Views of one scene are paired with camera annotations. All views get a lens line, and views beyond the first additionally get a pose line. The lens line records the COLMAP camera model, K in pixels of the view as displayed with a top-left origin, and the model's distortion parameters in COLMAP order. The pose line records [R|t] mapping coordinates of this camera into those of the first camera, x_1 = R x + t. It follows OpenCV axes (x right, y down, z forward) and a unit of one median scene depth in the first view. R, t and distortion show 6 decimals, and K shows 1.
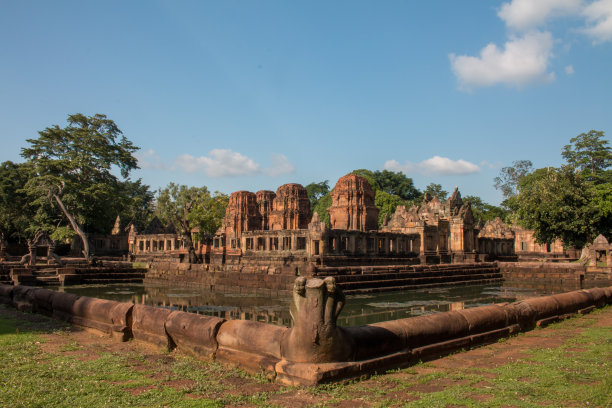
lens RADIAL K [[522.0, 0, 283.8], [0, 522.0, 204.0], [0, 0, 1]] dist [0.001418, 0.157180]
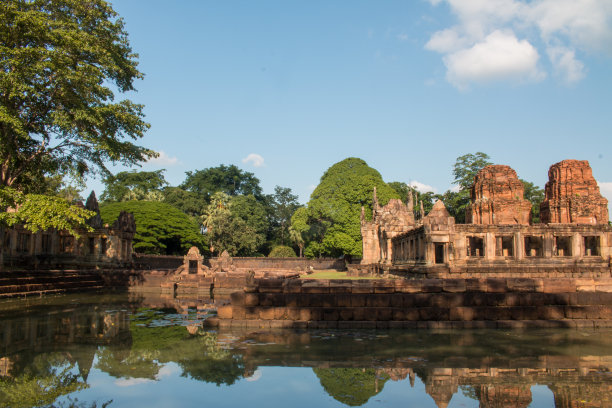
lens RADIAL K [[499.5, 0, 306.0], [0, 499.5, 204.0], [0, 0, 1]] dist [-0.162564, 0.134190]
pose [[0.722549, 0.079535, 0.686729, -0.746309], [-0.065480, 0.996768, -0.046547, 0.078469], [-0.688211, -0.011335, 0.725422, 0.856716]]
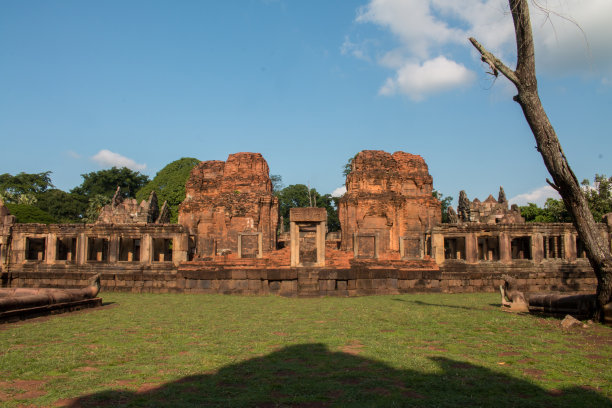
lens RADIAL K [[499.5, 0, 306.0], [0, 499.5, 204.0], [0, 0, 1]] dist [-0.162564, 0.134190]
pose [[0.697416, 0.083513, 0.711784, -0.432591], [-0.060952, 0.996501, -0.057197, 0.057376], [-0.714070, -0.003494, 0.700065, 0.630776]]
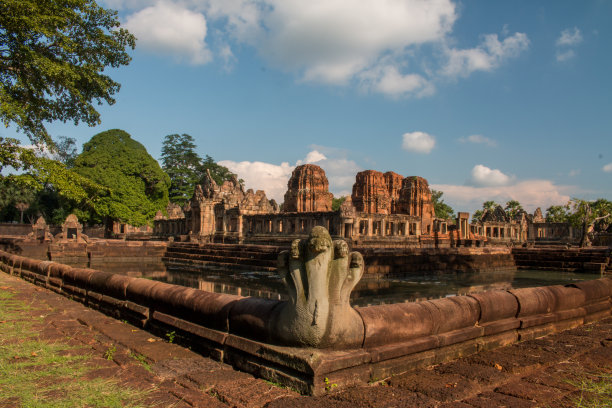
lens RADIAL K [[499.5, 0, 306.0], [0, 499.5, 204.0], [0, 0, 1]] dist [-0.162564, 0.134190]
pose [[0.050269, 0.064117, 0.996675, -1.034623], [-0.114511, 0.991726, -0.058023, 0.105406], [-0.992149, -0.111214, 0.057195, 1.133993]]
